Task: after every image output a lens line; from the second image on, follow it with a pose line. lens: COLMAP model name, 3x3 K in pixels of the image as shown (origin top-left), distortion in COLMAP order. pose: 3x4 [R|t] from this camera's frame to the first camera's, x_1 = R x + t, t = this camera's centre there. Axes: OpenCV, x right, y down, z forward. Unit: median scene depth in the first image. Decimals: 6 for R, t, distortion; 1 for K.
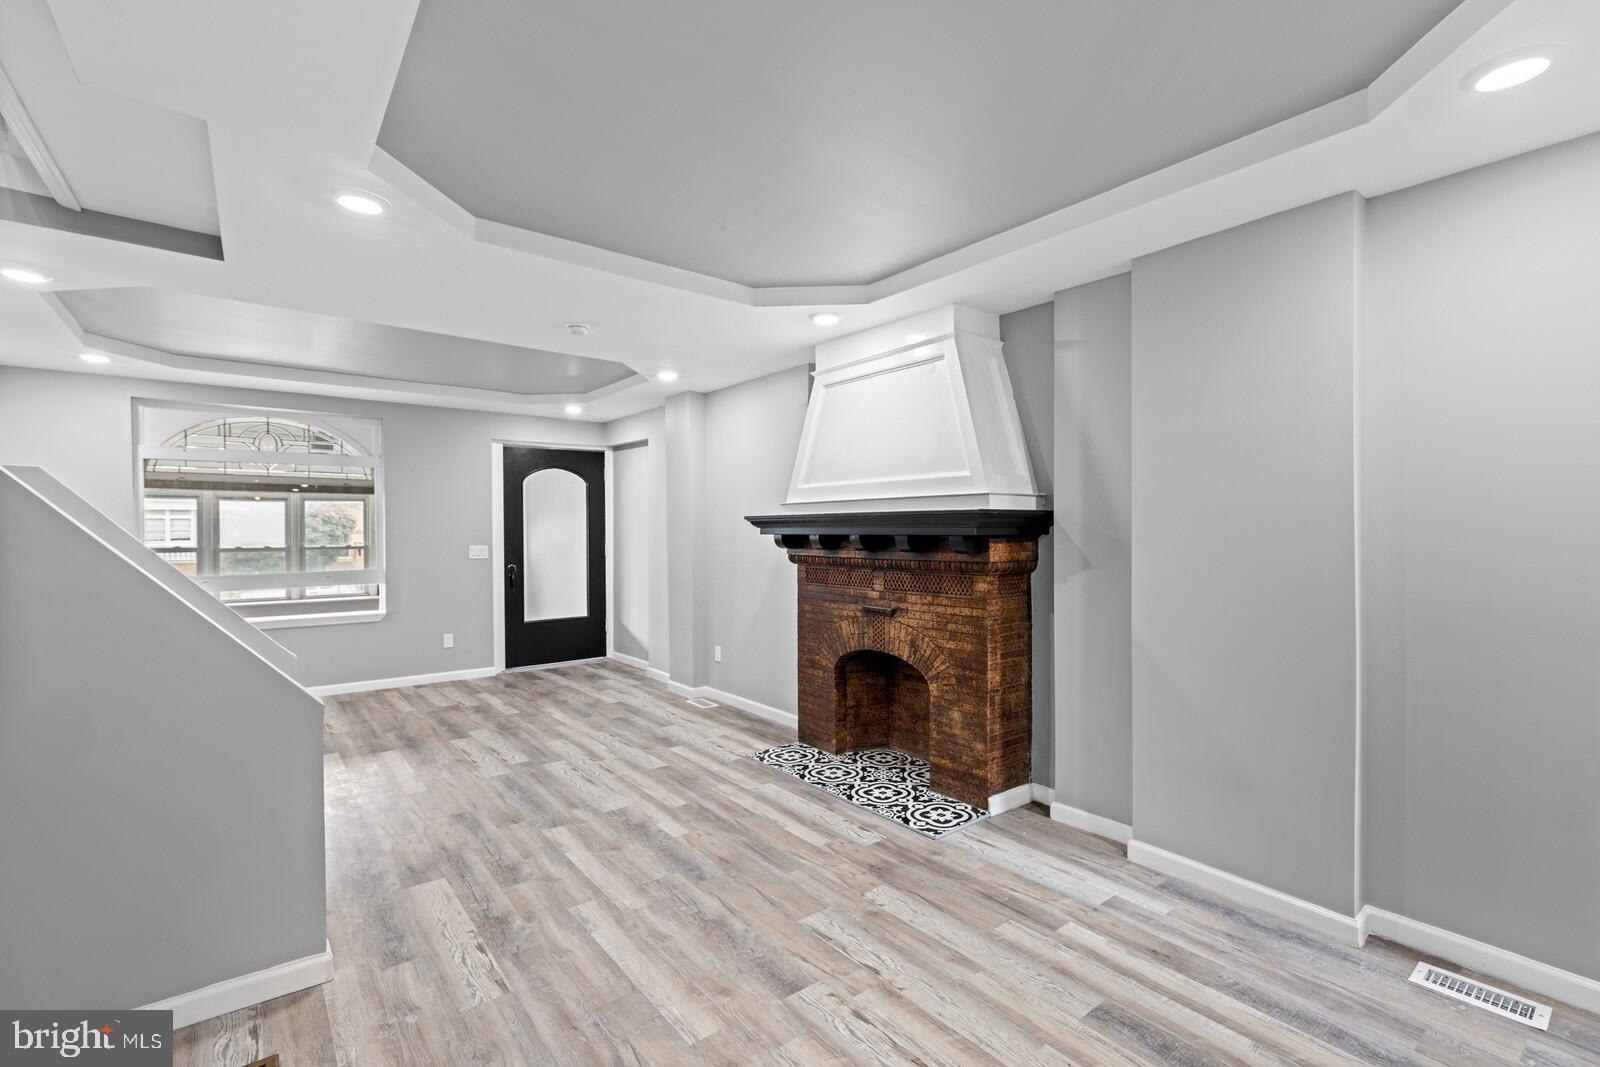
lens RADIAL K [[715.2, 0, 800.0], [0, 715.2, 533.5], [0, 0, 1]] dist [0.003496, 0.000323]
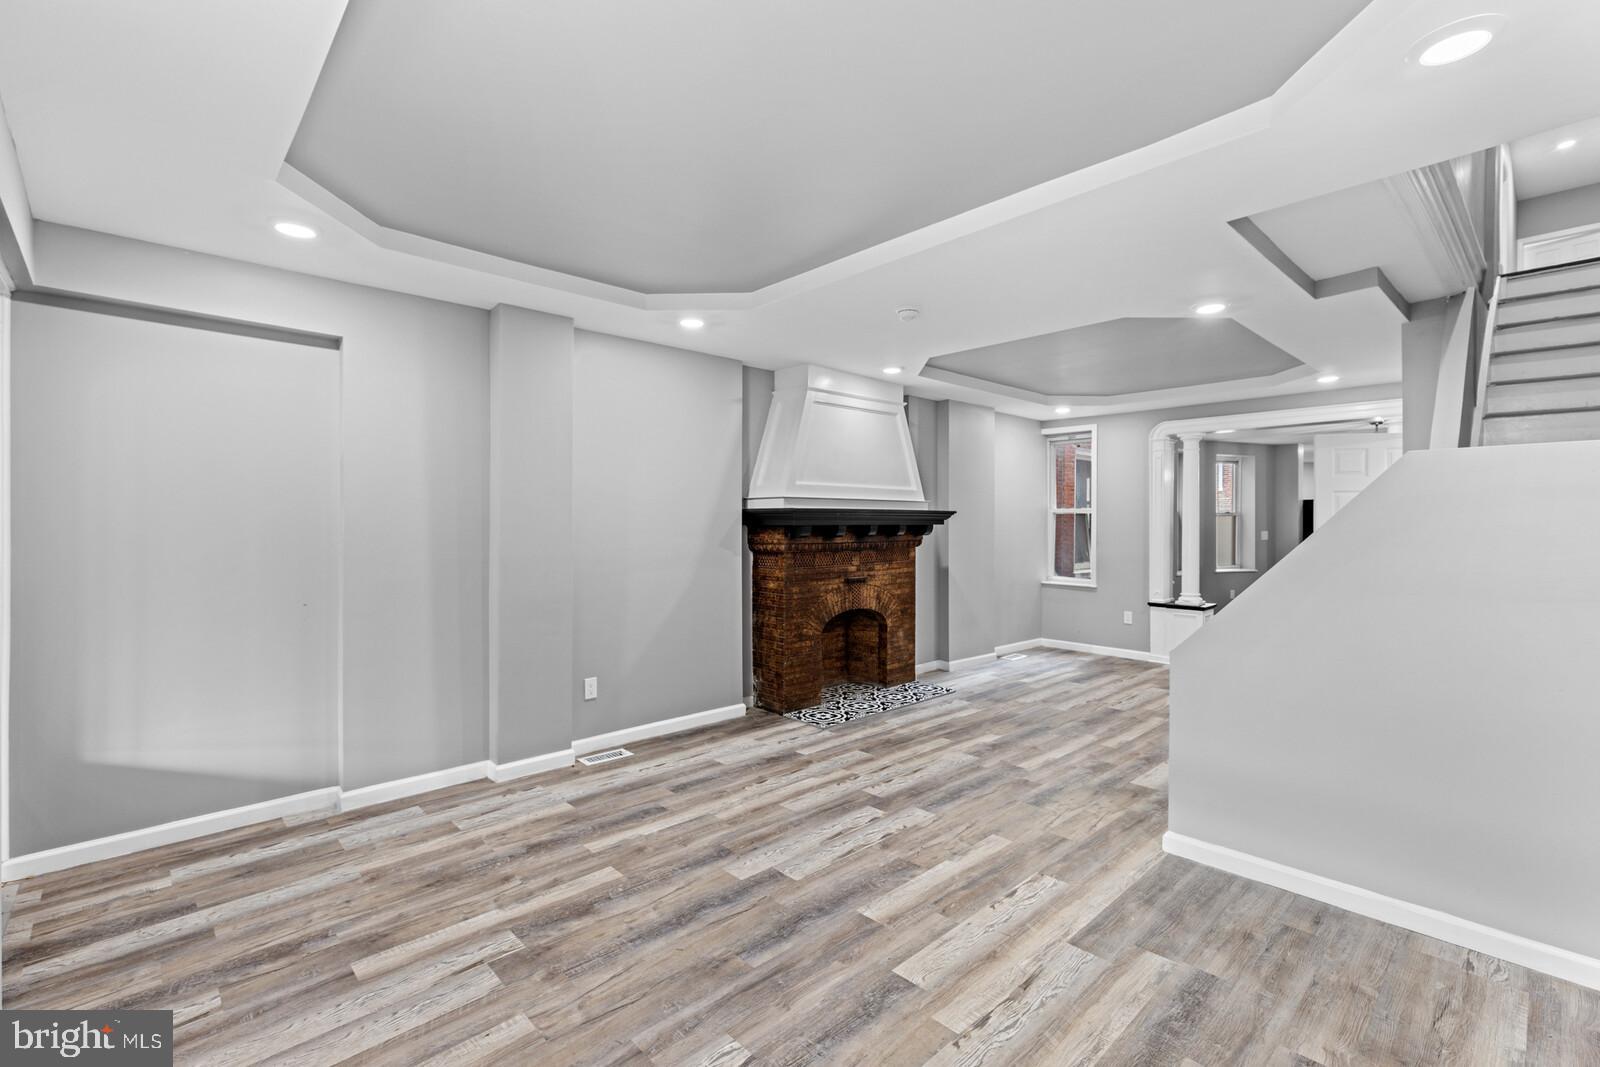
lens RADIAL K [[712.3, 0, 801.6], [0, 712.3, 523.3], [0, 0, 1]] dist [0.001822, 0.000860]
pose [[-0.089514, 0.000017, 0.995986, -1.197819], [0.002754, 0.999996, 0.000231, -0.002006], [-0.995982, 0.002763, -0.089514, 1.173412]]
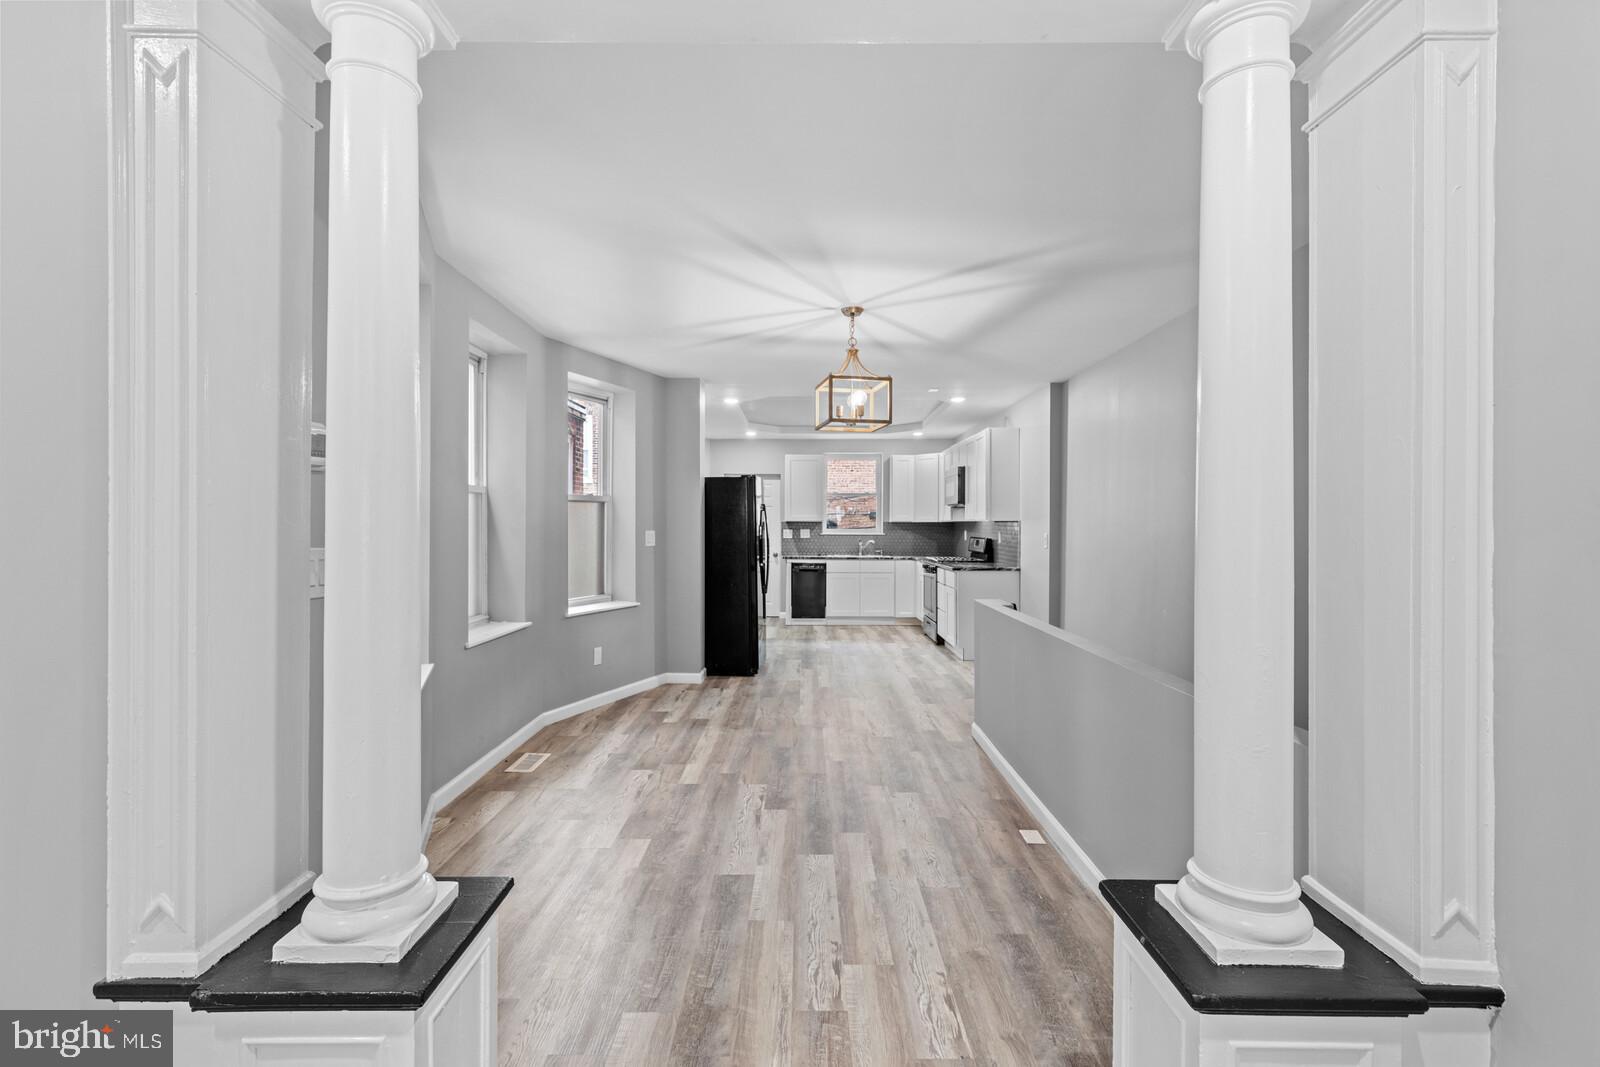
lens RADIAL K [[712.3, 0, 801.6], [0, 712.3, 523.3], [0, 0, 1]] dist [0.001822, 0.000860]
pose [[-0.786344, 0.001607, 0.617787, 0.036609], [0.001560, 0.999999, -0.000616, 0.017258], [-0.617787, 0.000480, -0.786345, 0.257005]]
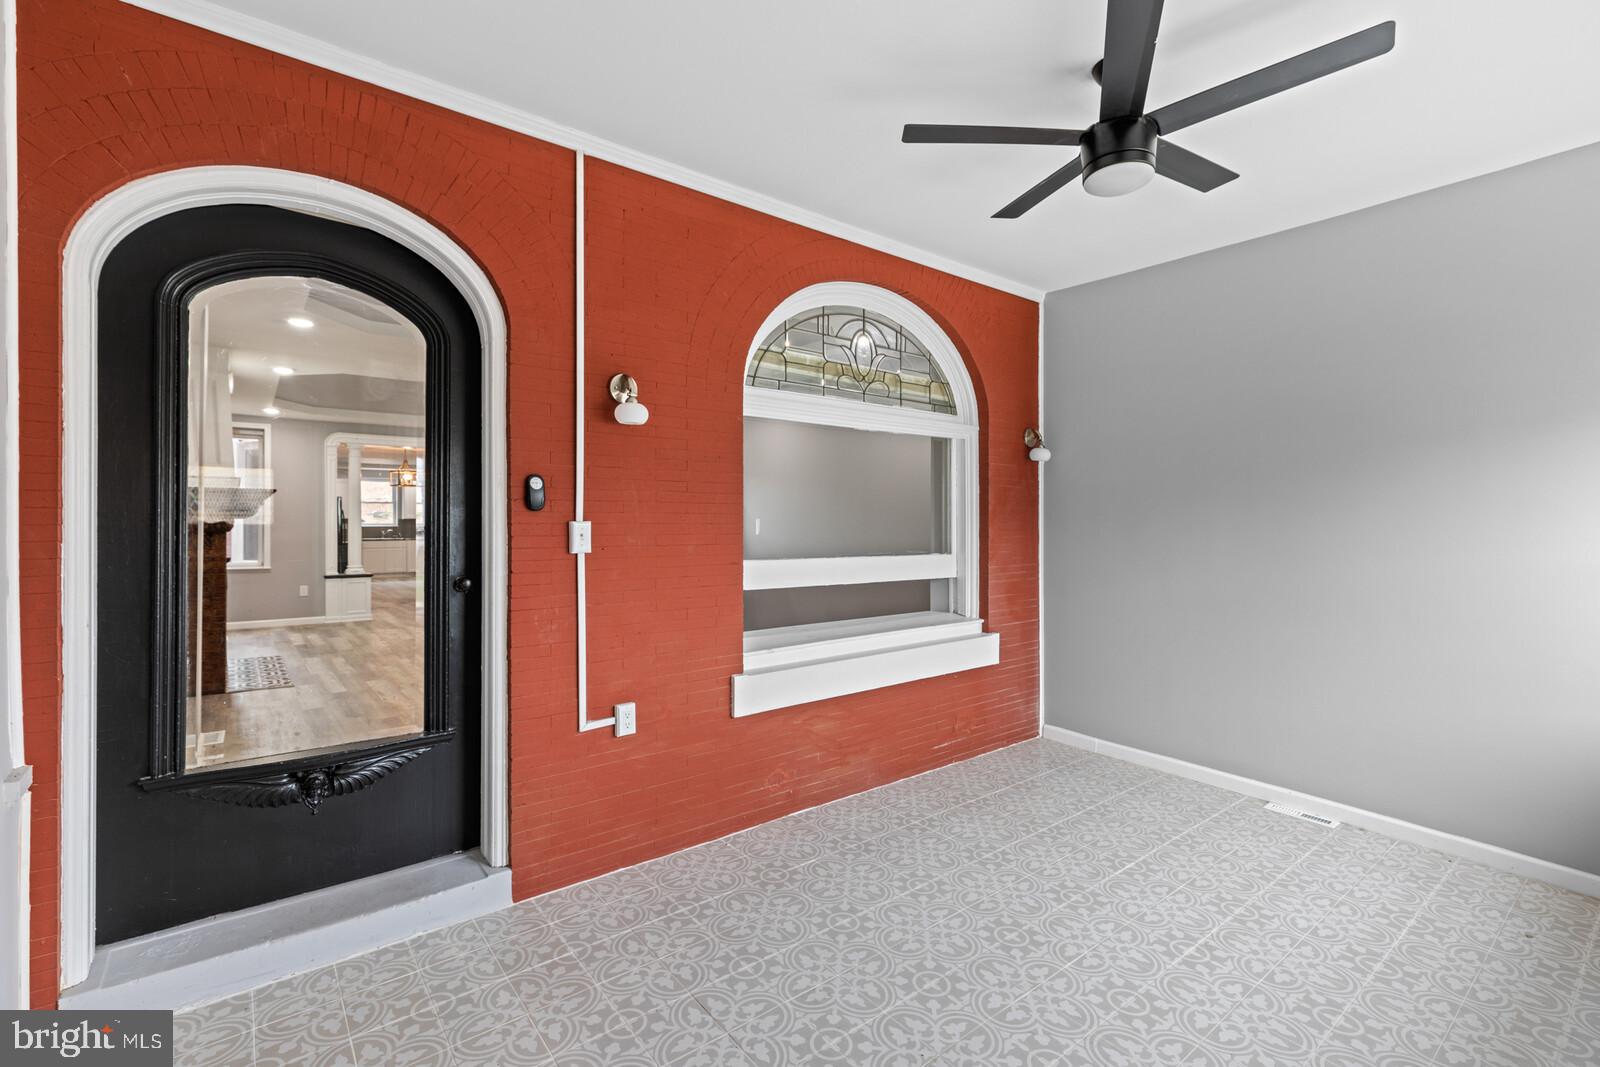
lens RADIAL K [[712.3, 0, 801.6], [0, 712.3, 523.3], [0, 0, 1]] dist [0.001822, 0.000860]
pose [[-0.999923, 0.003902, -0.011801, -0.973338], [0.003862, 0.999987, 0.003407, 0.031934], [0.011815, 0.003361, -0.999925, 2.324250]]
